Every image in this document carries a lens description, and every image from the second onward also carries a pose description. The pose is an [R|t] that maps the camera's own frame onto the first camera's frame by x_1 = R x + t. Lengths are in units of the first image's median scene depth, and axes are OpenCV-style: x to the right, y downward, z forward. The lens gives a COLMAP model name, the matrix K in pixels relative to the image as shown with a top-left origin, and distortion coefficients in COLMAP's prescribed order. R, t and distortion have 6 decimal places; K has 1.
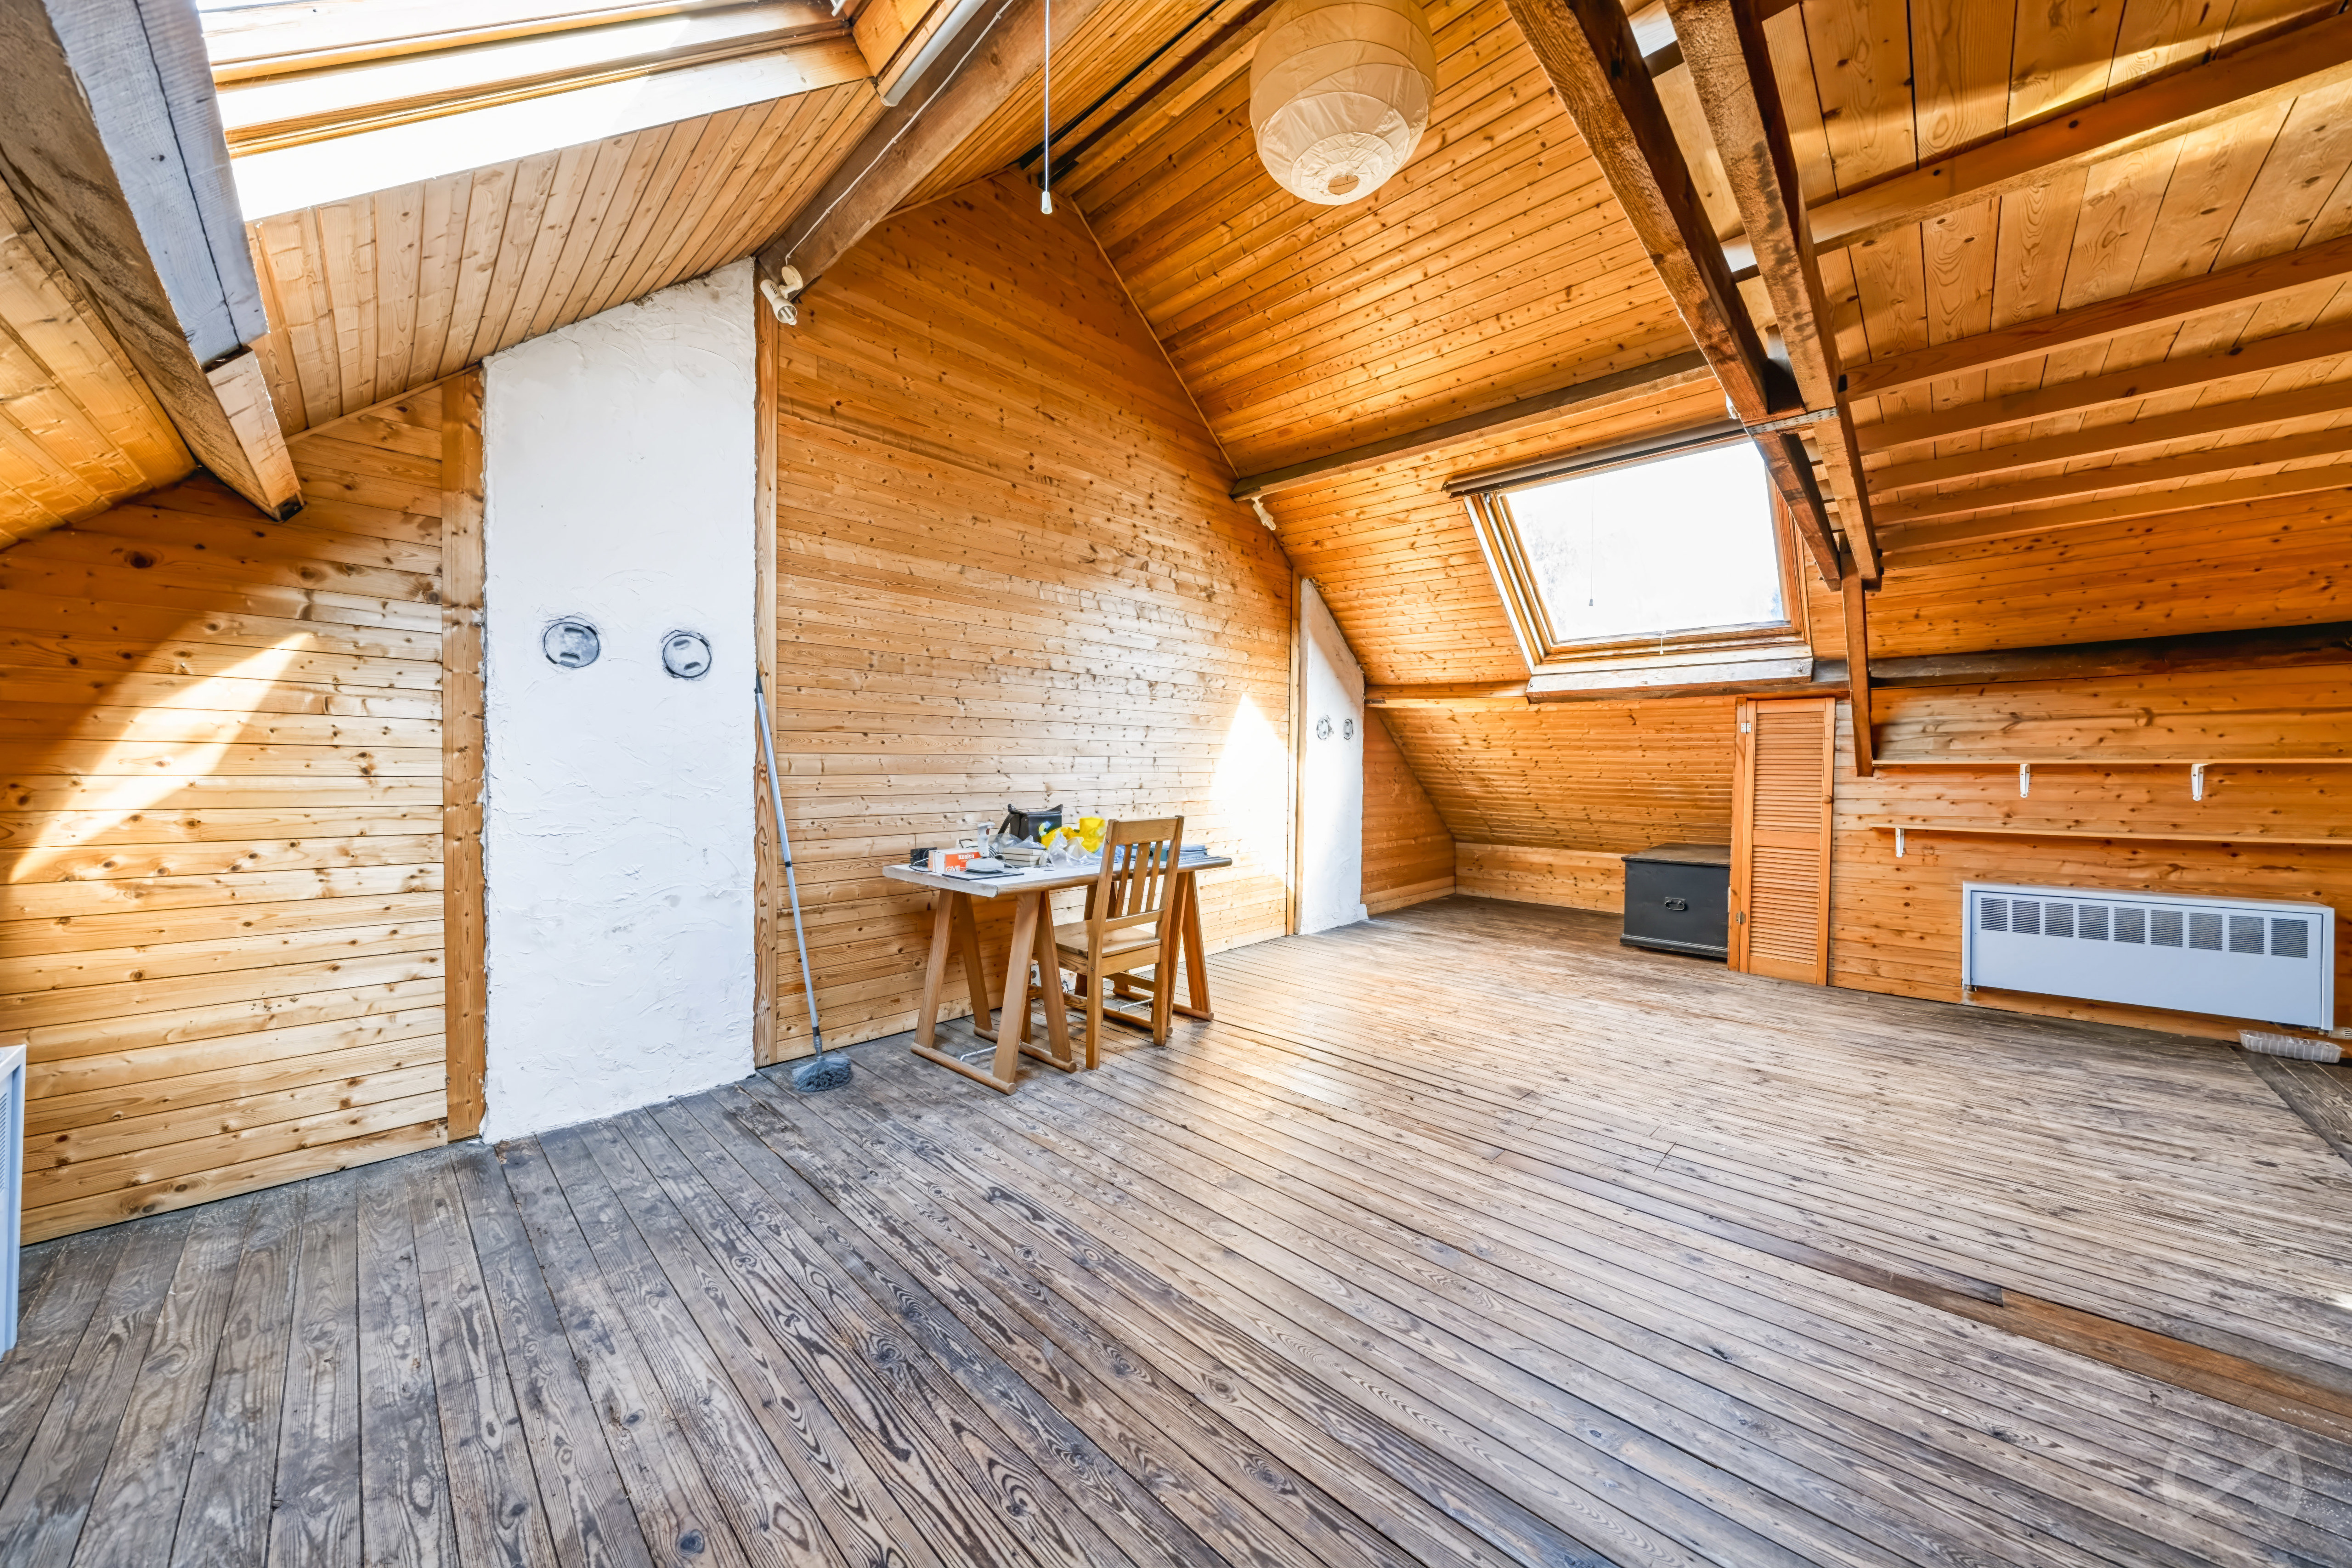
lens RADIAL K [[799.3, 0, 1176.0], [0, 799.3, 780.0], [0, 0, 1]] dist [-0.002979, -0.000554]
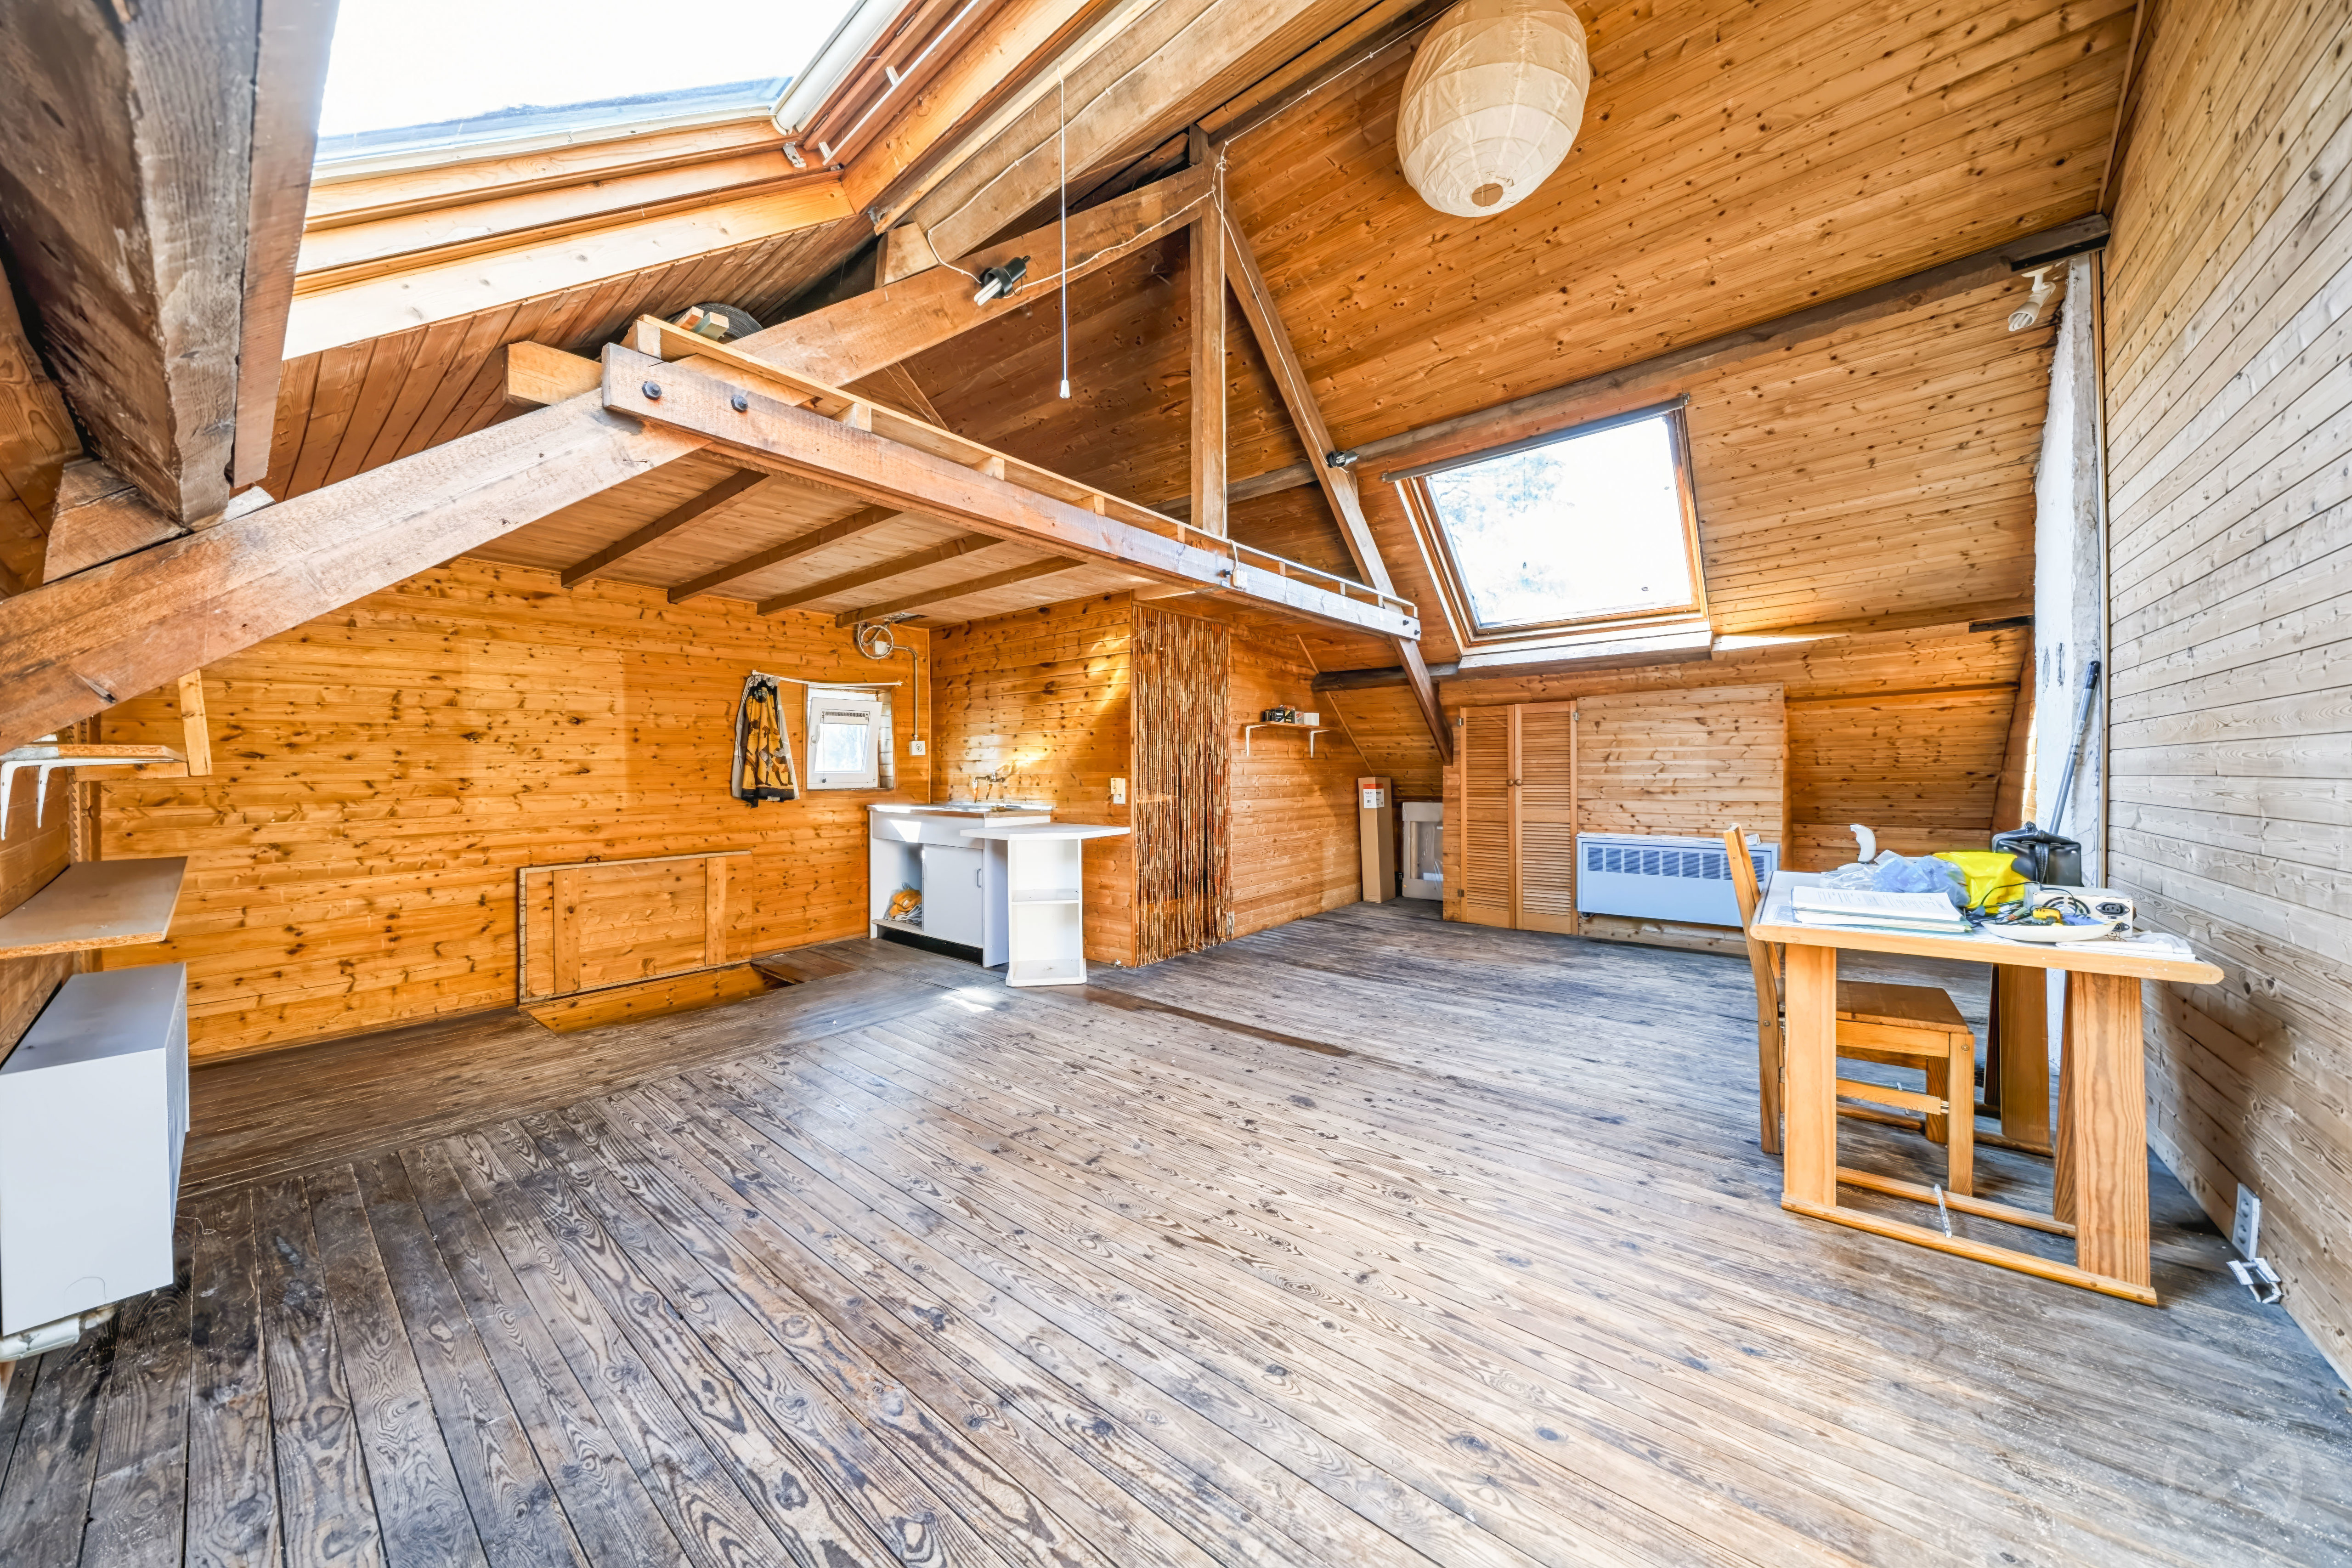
lens RADIAL K [[799.3, 0, 1175.6], [0, 799.3, 774.6], [0, 0, 1]] dist [-0.002979, -0.000554]
pose [[-0.997291, -0.000057, -0.073554, 0.633056], [-0.001621, 0.999774, 0.021204, -0.027409], [0.073536, 0.021266, -0.997066, 1.864224]]
